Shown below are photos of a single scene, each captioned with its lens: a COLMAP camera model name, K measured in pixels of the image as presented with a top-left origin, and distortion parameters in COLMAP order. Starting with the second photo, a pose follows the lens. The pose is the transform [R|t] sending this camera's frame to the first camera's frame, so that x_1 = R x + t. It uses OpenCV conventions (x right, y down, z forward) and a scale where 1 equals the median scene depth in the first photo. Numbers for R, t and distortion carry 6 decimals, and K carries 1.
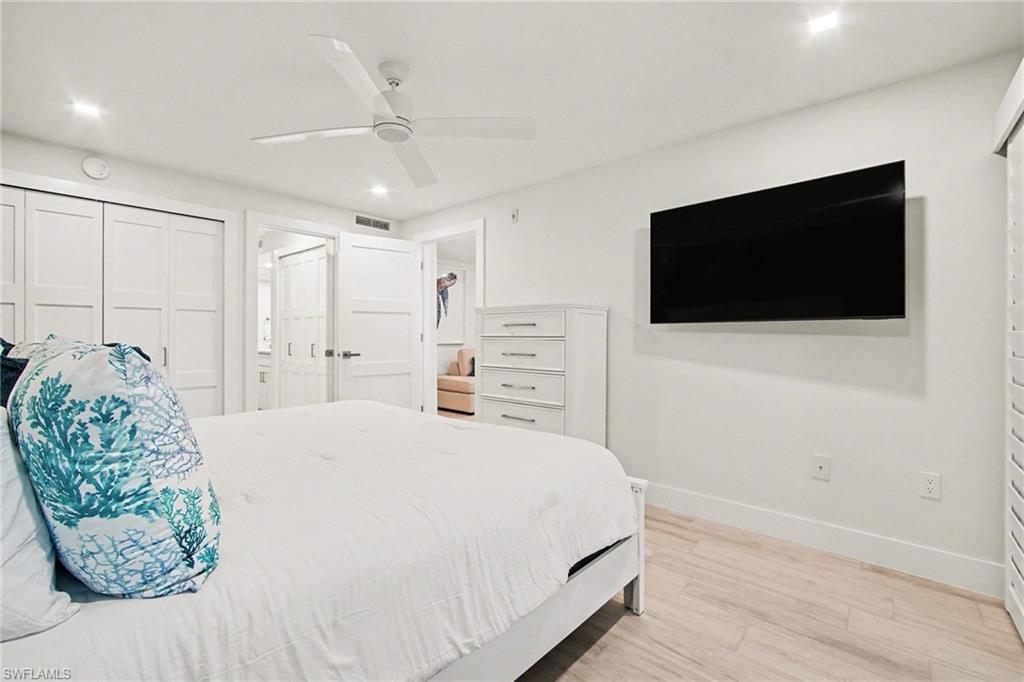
lens RADIAL K [[458.5, 0, 512.3], [0, 458.5, 335.6], [0, 0, 1]] dist [-0.000491, -0.000246]
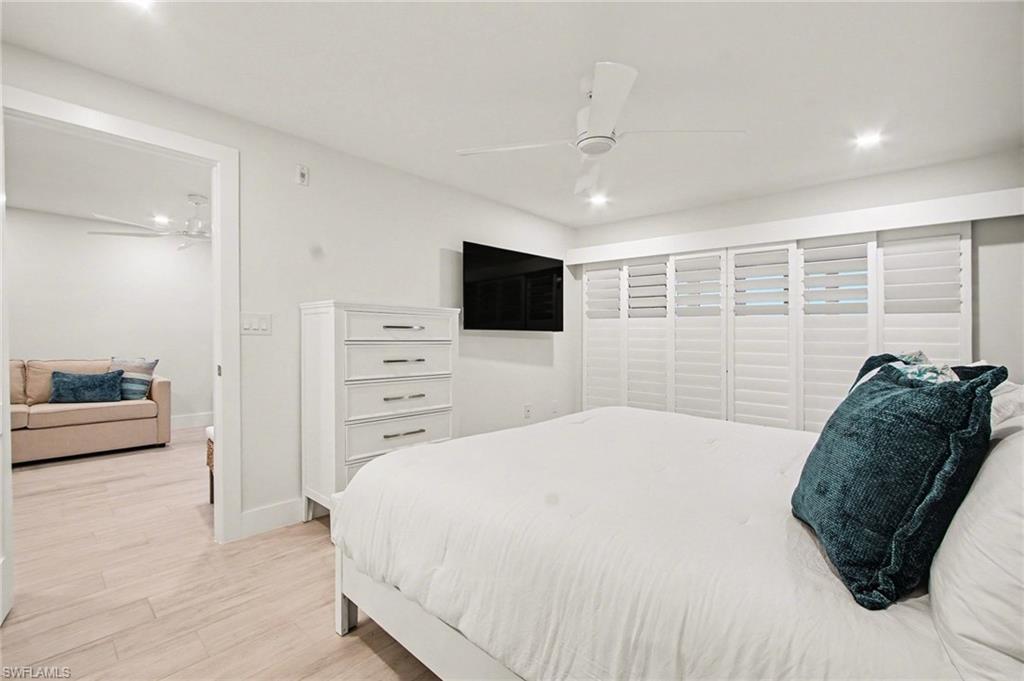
lens RADIAL K [[458.5, 0, 509.4], [0, 458.5, 340.6], [0, 0, 1]] dist [-0.000491, -0.000246]
pose [[0.026416, -0.008975, 0.999611, -0.886379], [-0.001696, 0.999958, 0.009023, -0.006416], [-0.999650, -0.001934, 0.026400, 0.801902]]
